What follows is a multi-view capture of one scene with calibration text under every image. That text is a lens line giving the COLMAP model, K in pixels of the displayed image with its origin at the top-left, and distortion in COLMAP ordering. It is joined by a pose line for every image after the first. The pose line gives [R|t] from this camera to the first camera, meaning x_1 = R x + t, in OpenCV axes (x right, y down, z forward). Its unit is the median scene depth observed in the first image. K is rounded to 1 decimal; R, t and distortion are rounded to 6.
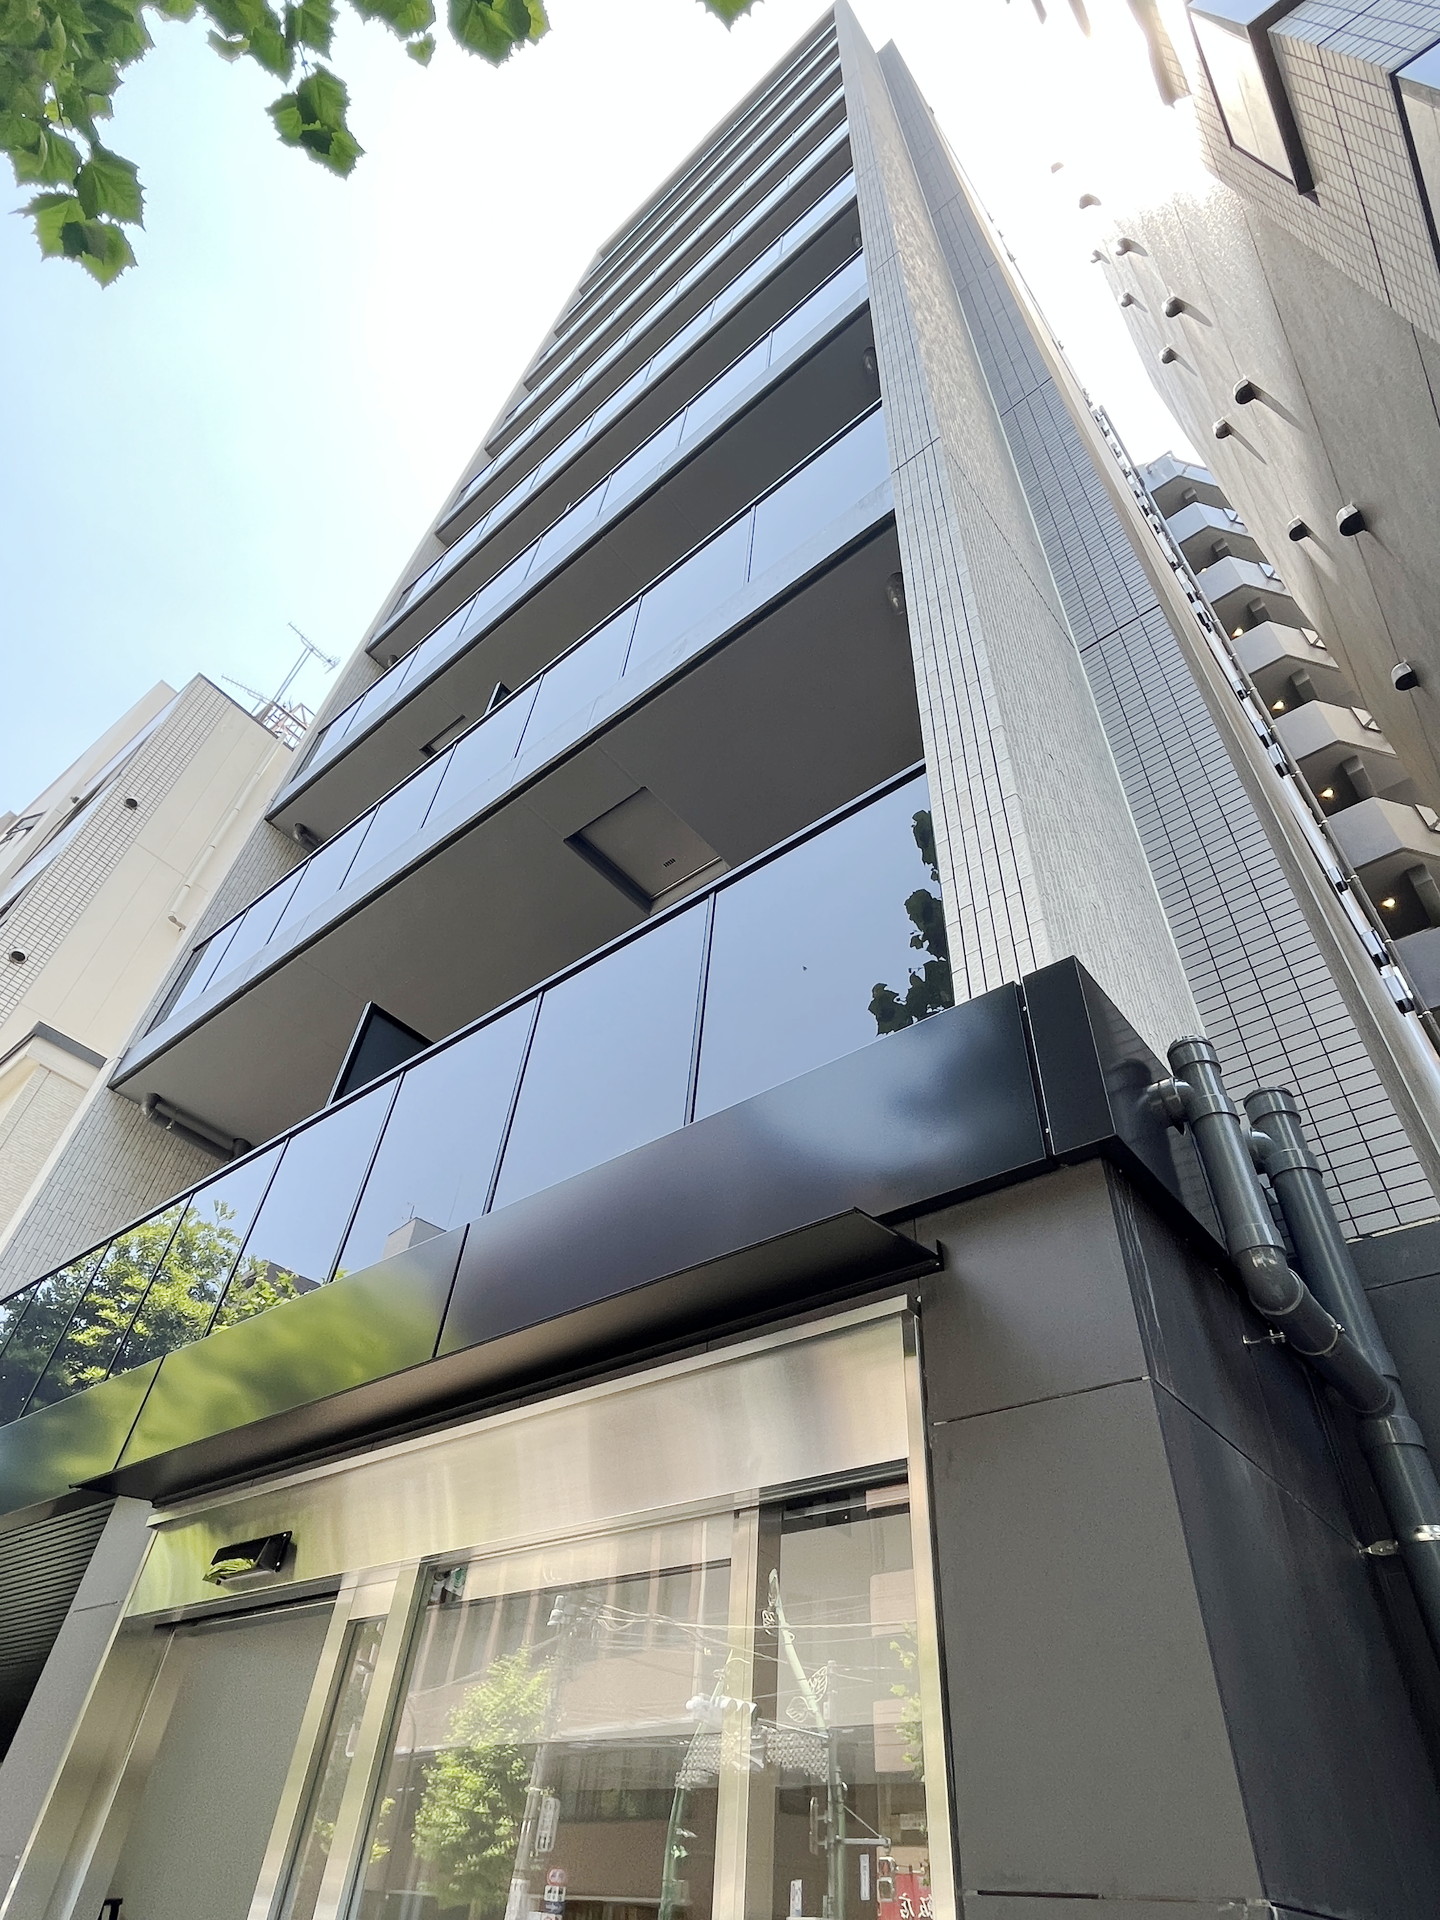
lens RADIAL K [[1039.1, 0, 721.7], [0, 1039.1, 949.5], [0, 0, 1]] dist [-0.003481, 0.001541]
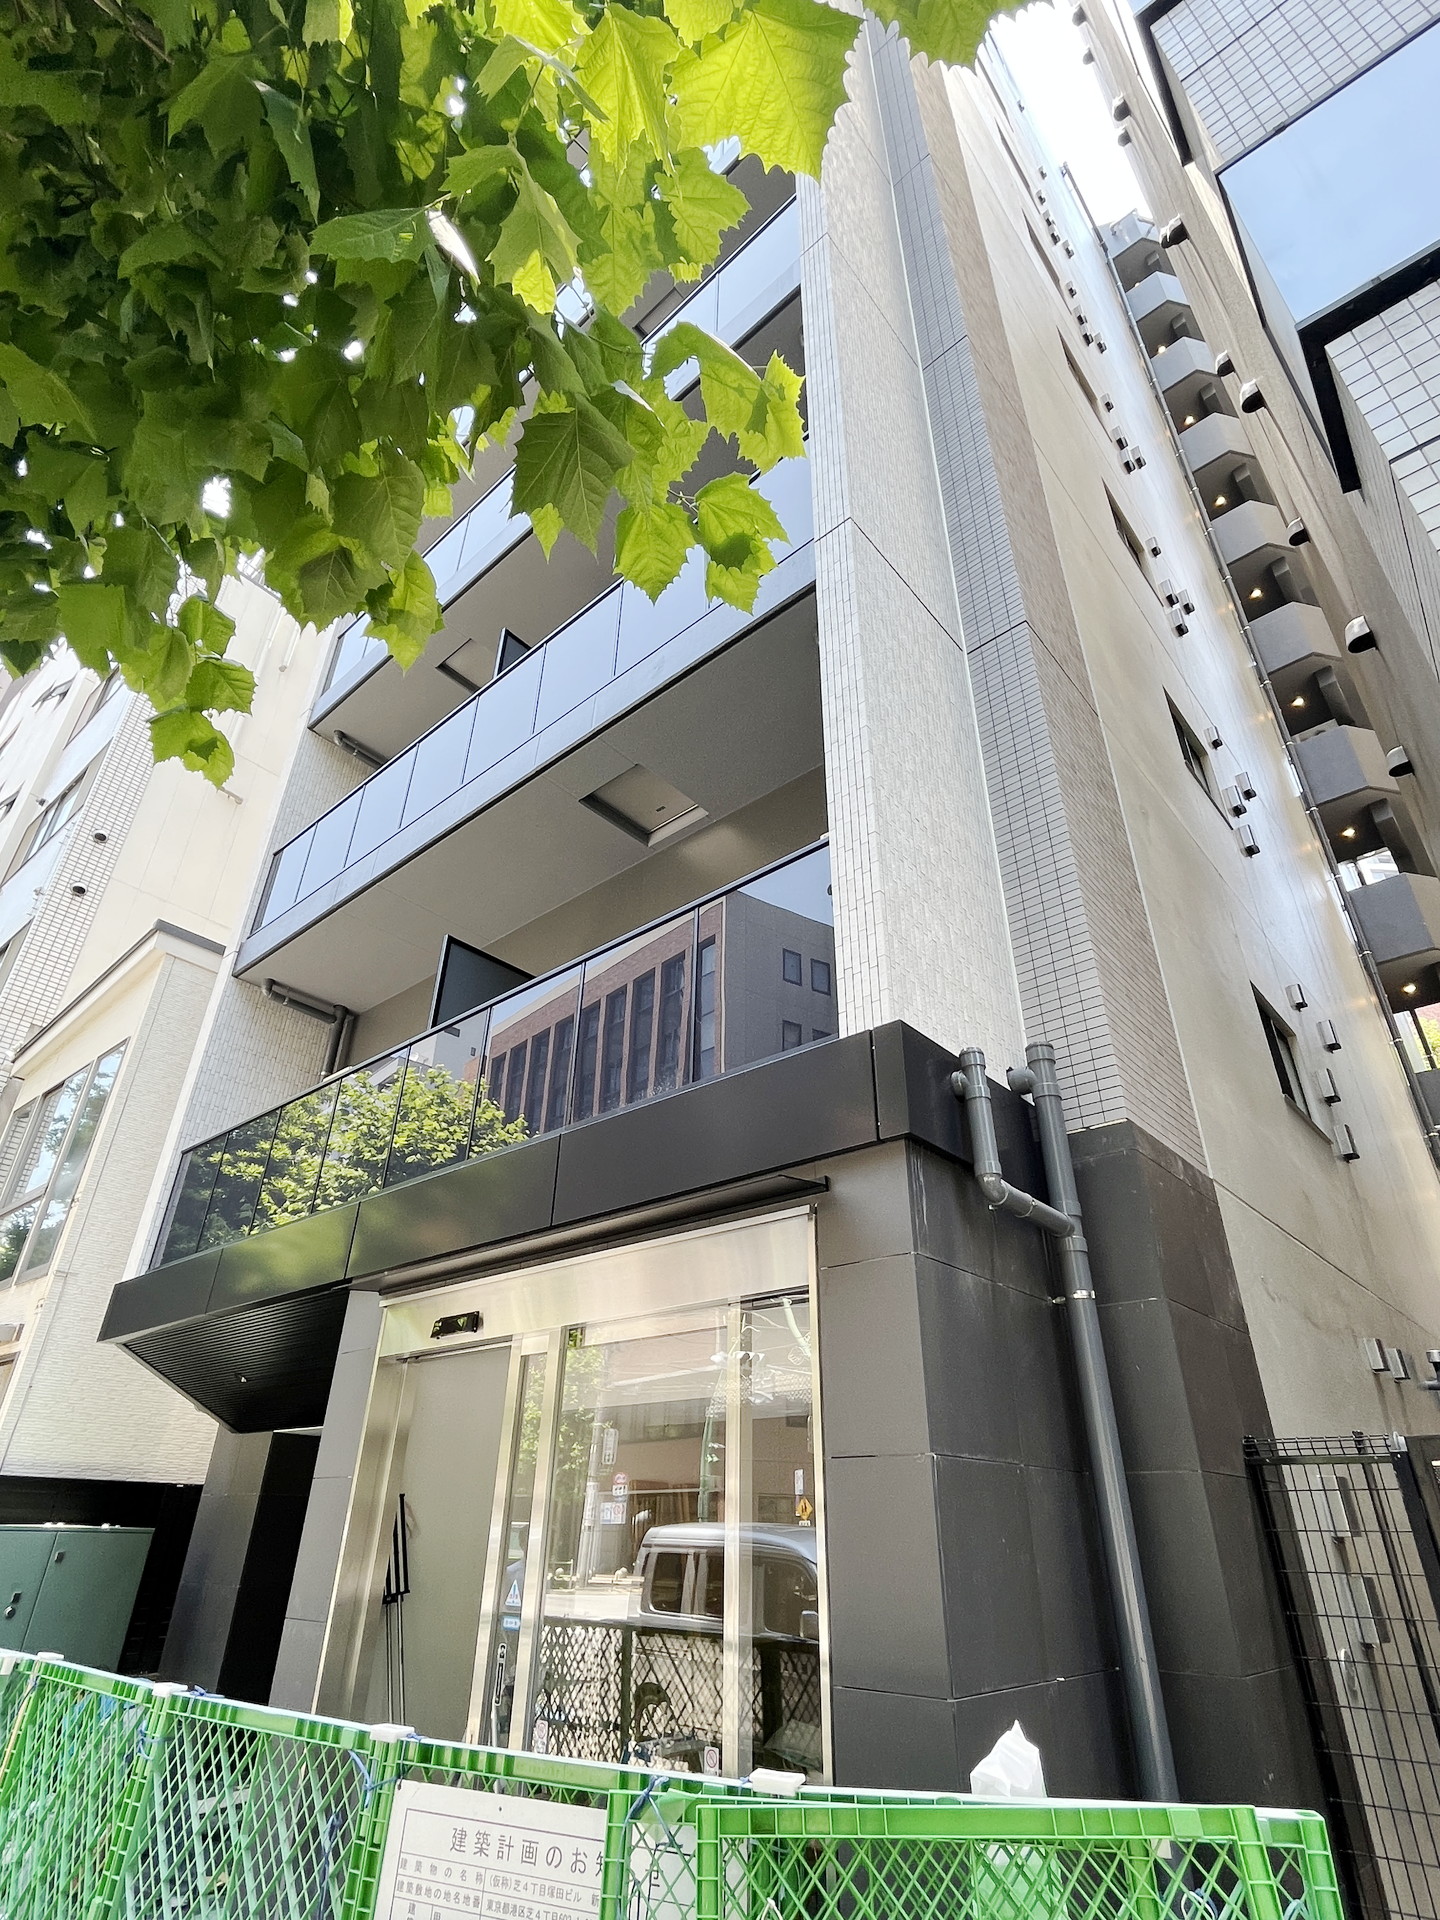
lens RADIAL K [[982.7, 0, 722.5], [0, 982.7, 950.2], [0, 0, 1]] dist [-0.001014, 0.000153]
pose [[0.998497, -0.054552, 0.005275, 0.011000], [0.051751, 0.970139, 0.236963, -0.202845], [-0.018045, -0.236333, 0.971504, -0.239655]]
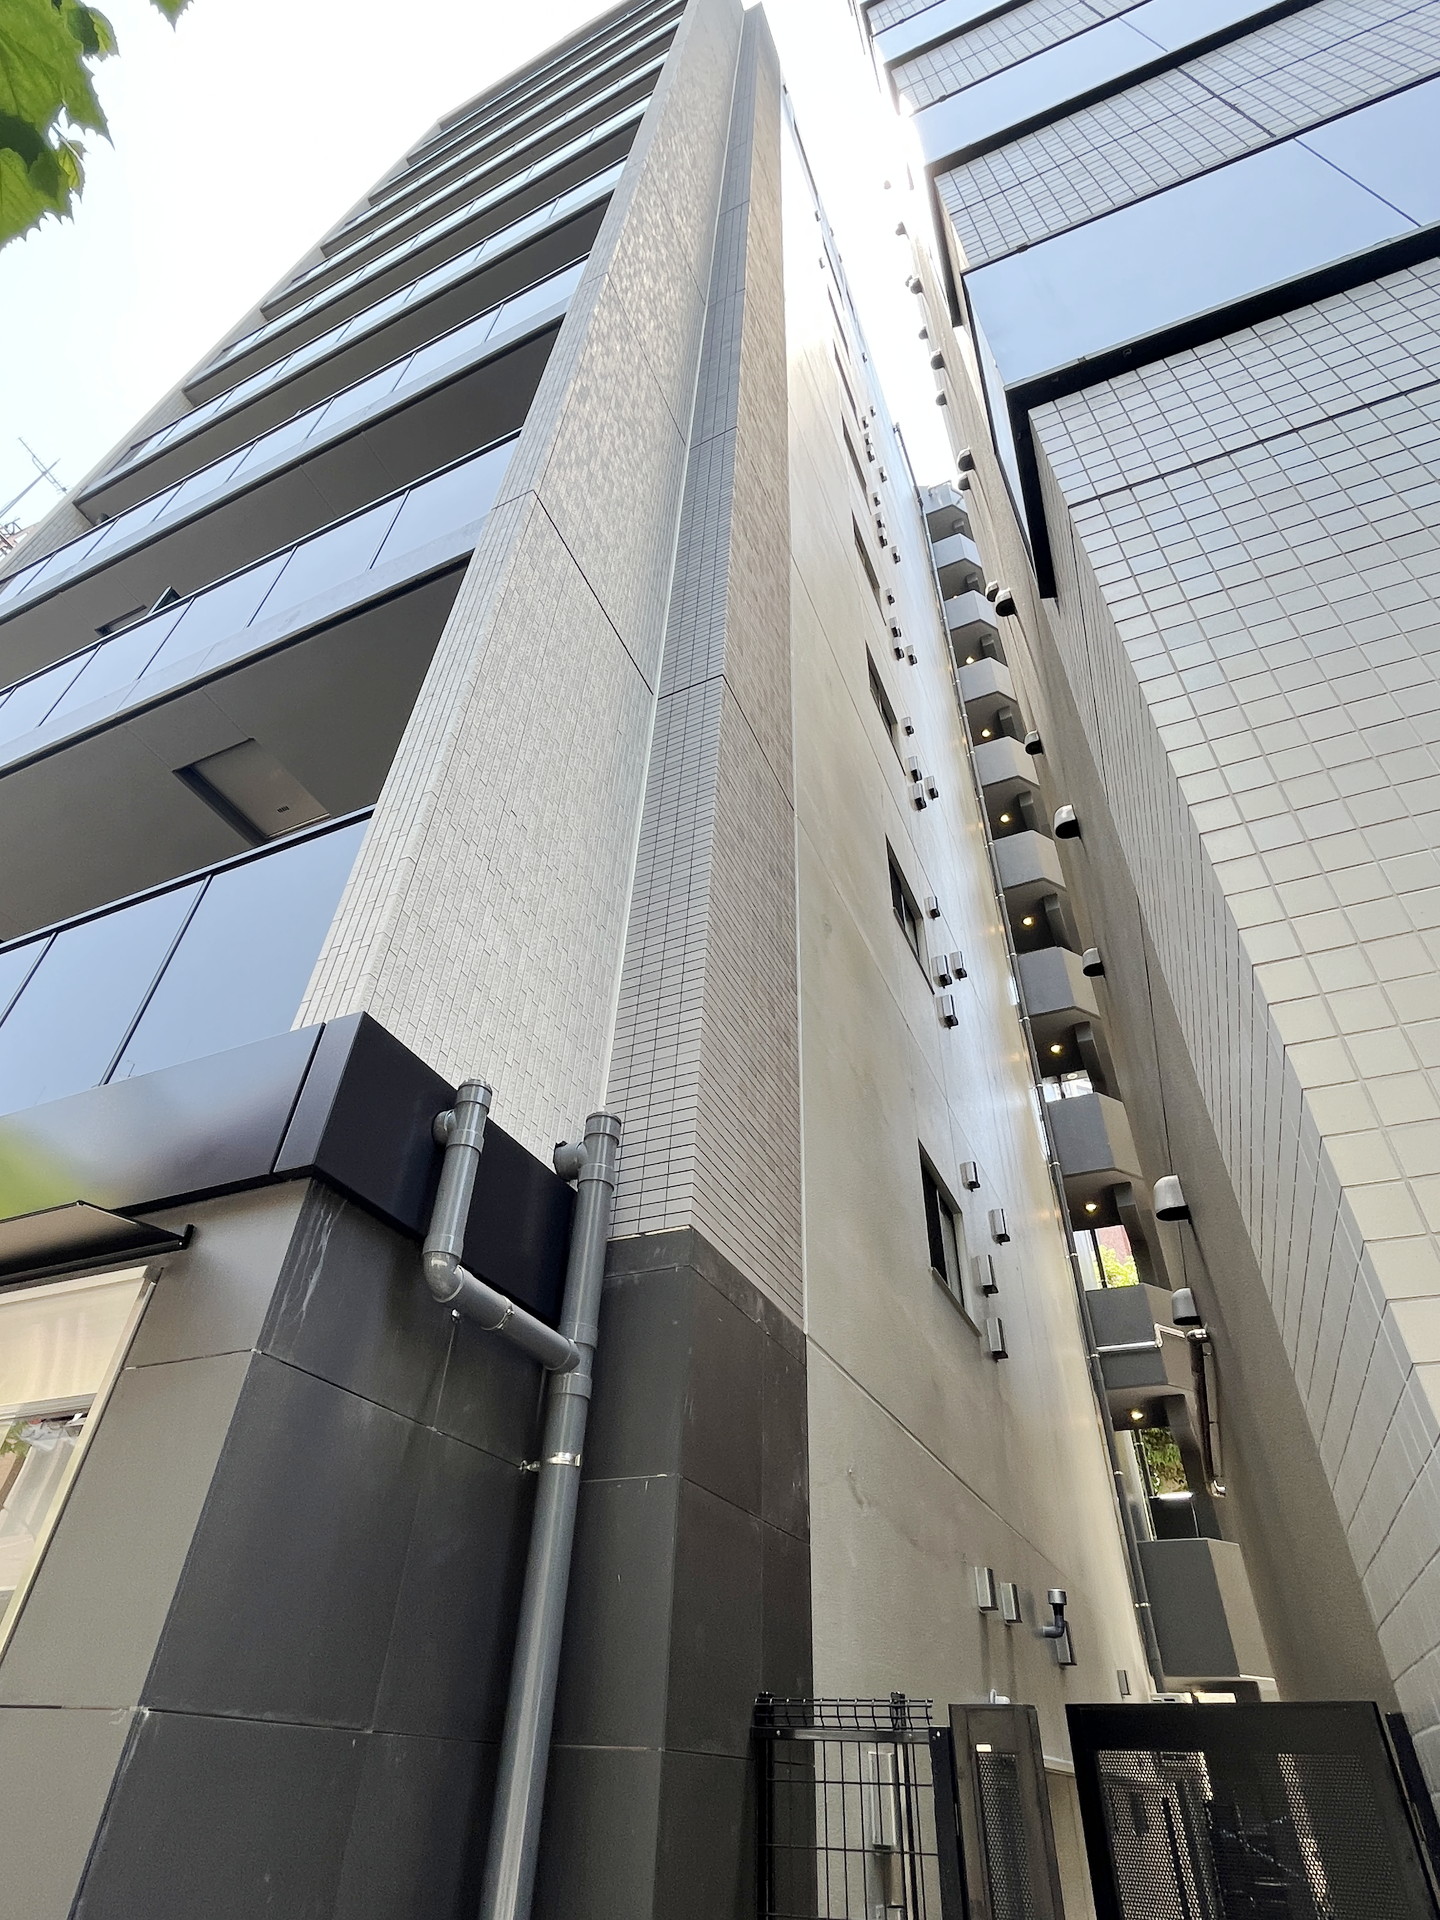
lens RADIAL K [[989.4, 0, 721.0], [0, 989.4, 949.8], [0, 0, 1]] dist [0.002074, -0.001296]
pose [[0.963980, 0.148401, 0.220727, 0.182813], [-0.166418, 0.983891, 0.065302, -0.083644], [-0.207481, -0.099682, 0.973147, -0.097195]]
